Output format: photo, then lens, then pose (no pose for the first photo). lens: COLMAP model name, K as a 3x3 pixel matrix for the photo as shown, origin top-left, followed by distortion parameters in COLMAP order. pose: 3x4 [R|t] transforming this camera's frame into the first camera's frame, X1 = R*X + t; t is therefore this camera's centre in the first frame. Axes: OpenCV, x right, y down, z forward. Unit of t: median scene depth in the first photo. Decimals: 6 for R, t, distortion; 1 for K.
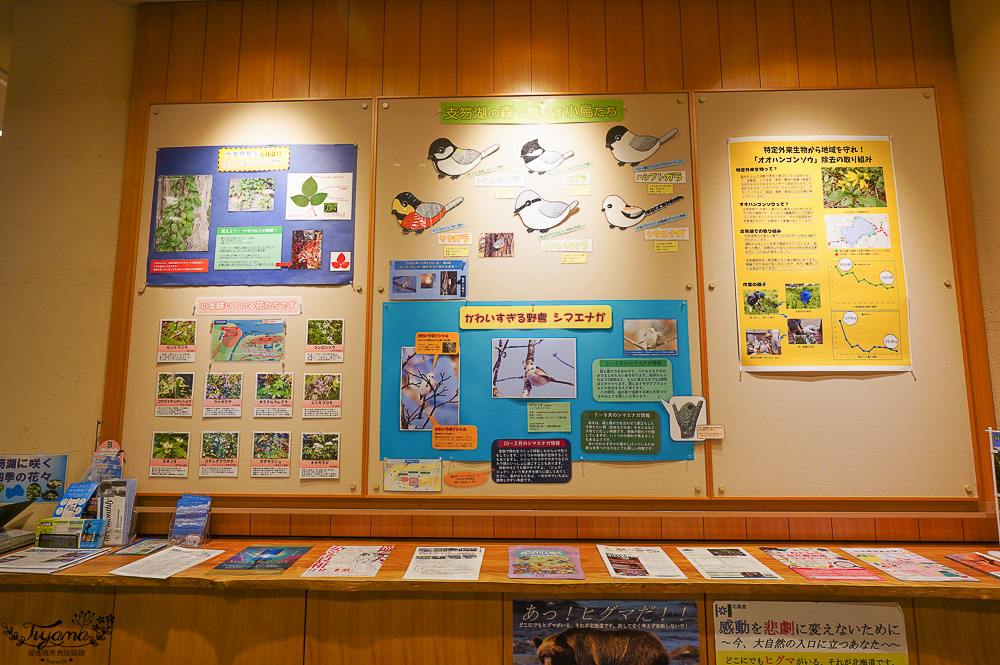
lens RADIAL K [[522.0, 0, 497.9], [0, 522.0, 331.5], [0, 0, 1]] dist [-0.006578, 0.001332]
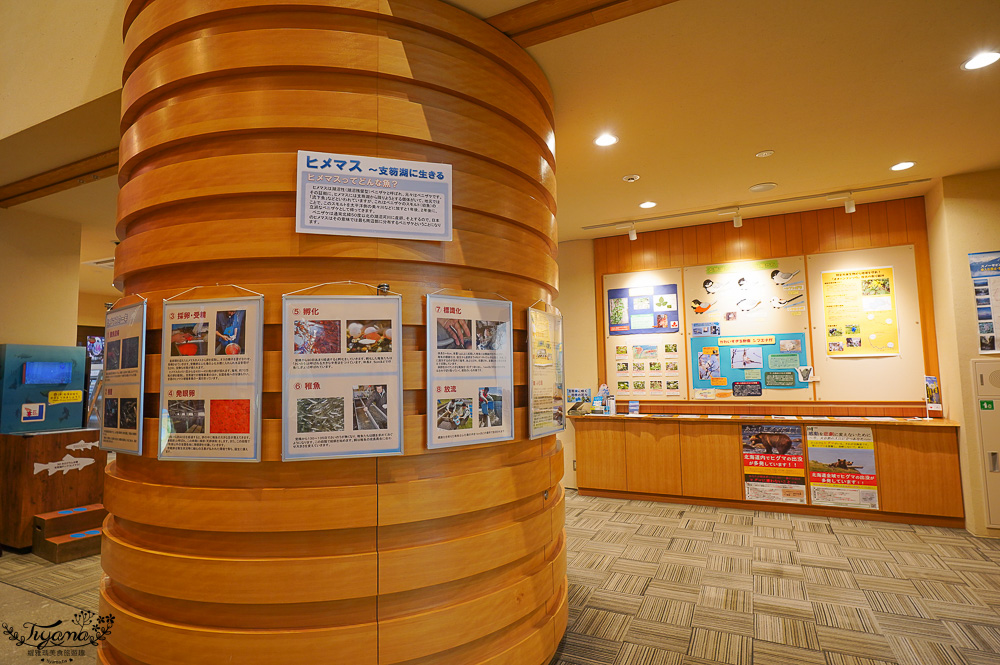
lens RADIAL K [[522.0, 0, 497.0], [0, 522.0, 331.9], [0, 0, 1]] dist [-0.006578, 0.001332]
pose [[0.914154, -0.048896, -0.402408, -0.027554], [0.067208, 0.997241, 0.031504, -0.264698], [0.399758, -0.055845, 0.914918, -2.253770]]
